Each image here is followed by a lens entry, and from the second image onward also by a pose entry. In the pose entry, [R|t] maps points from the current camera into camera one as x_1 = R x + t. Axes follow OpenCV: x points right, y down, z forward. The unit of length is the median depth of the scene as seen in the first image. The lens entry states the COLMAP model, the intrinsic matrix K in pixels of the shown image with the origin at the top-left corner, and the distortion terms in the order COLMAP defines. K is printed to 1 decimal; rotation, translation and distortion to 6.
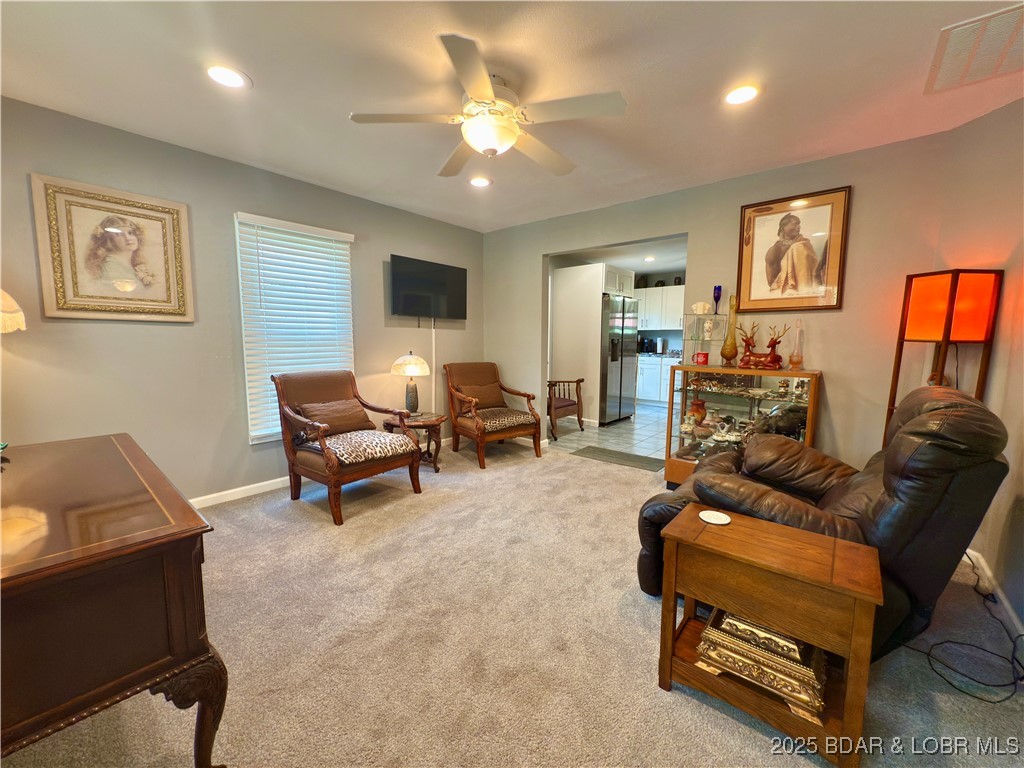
lens RADIAL K [[408.8, 0, 515.7], [0, 408.8, 383.0], [0, 0, 1]] dist [-0.000268, 0.000499]
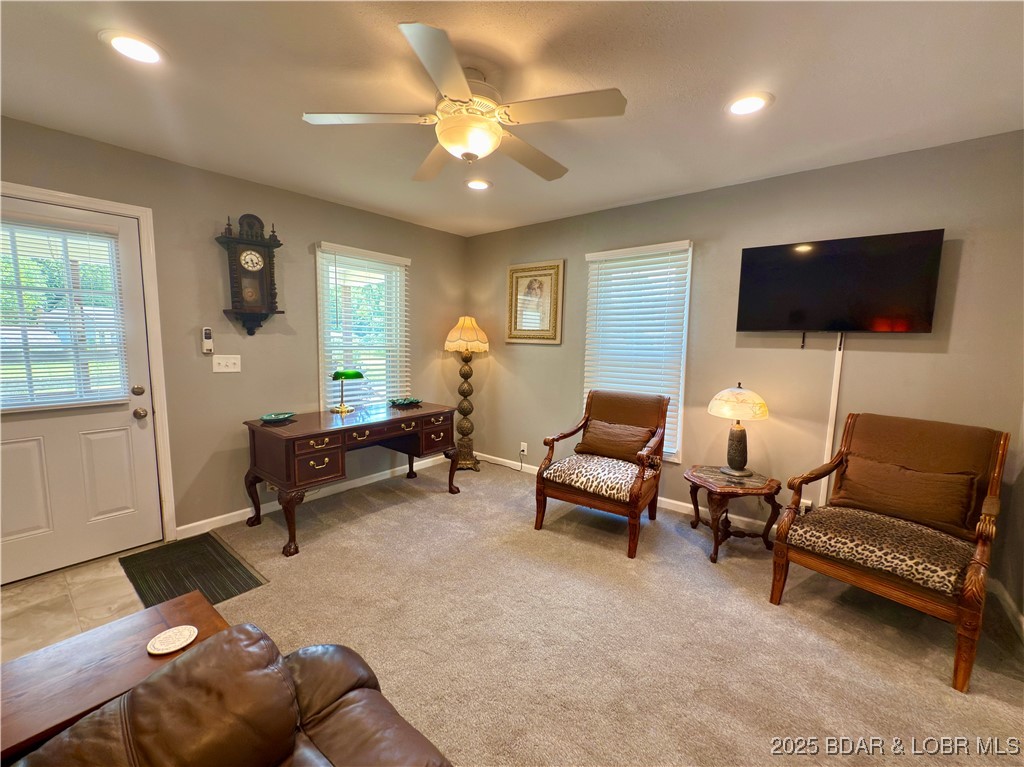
lens RADIAL K [[408.8, 0, 512.8], [0, 408.8, 389.9], [0, 0, 1]] dist [-0.000268, 0.000499]
pose [[0.031387, 0.118121, -0.992503, 0.536907], [-0.122251, 0.985990, 0.113480, -0.122105], [0.992003, 0.117773, 0.045388, 0.727990]]
